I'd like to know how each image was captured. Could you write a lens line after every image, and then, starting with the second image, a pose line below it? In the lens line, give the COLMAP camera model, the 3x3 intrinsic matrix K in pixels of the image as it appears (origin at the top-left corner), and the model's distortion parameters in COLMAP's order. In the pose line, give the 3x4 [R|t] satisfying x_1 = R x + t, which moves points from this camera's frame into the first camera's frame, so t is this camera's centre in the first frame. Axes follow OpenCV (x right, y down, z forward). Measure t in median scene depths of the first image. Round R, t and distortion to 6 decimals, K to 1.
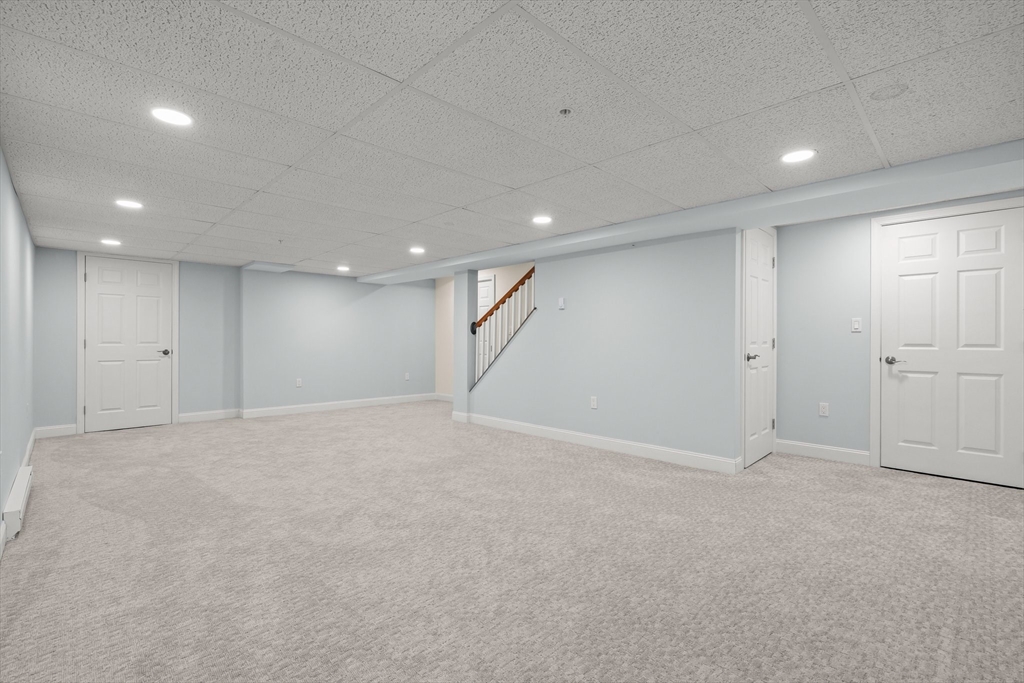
lens RADIAL K [[458.7, 0, 517.7], [0, 458.7, 342.5], [0, 0, 1]] dist [-0.004963, 0.000019]
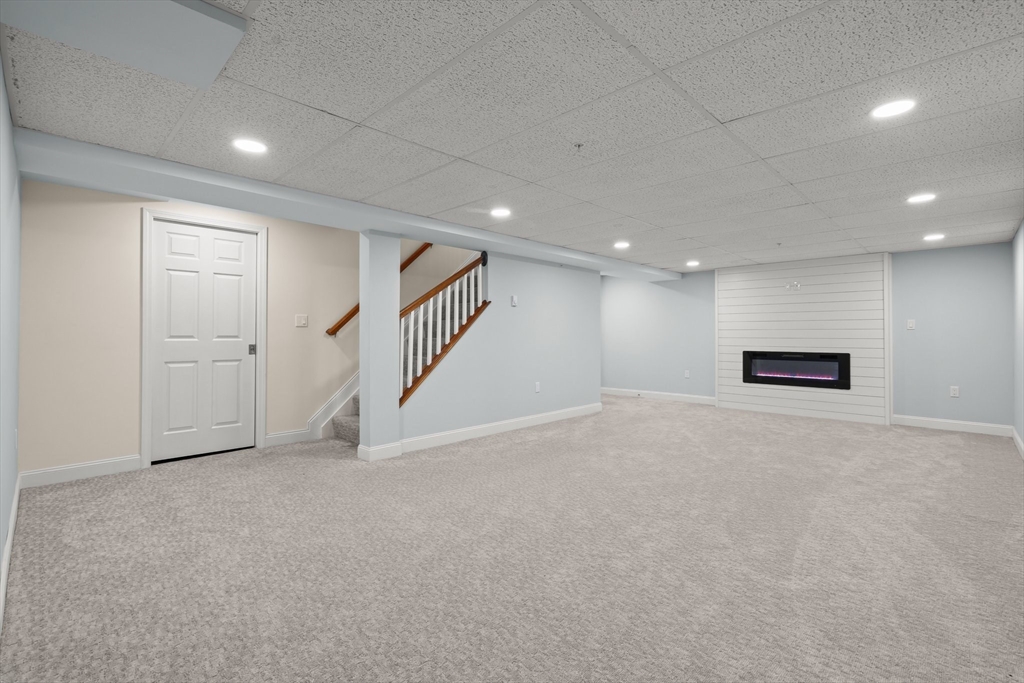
lens RADIAL K [[458.7, 0, 517.8], [0, 458.7, 337.6], [0, 0, 1]] dist [-0.004963, 0.000019]
pose [[-0.041762, -0.004370, 0.999118, -0.797995], [-0.004708, 0.999980, 0.004177, -0.002036], [-0.999117, -0.004529, -0.041781, 0.858445]]
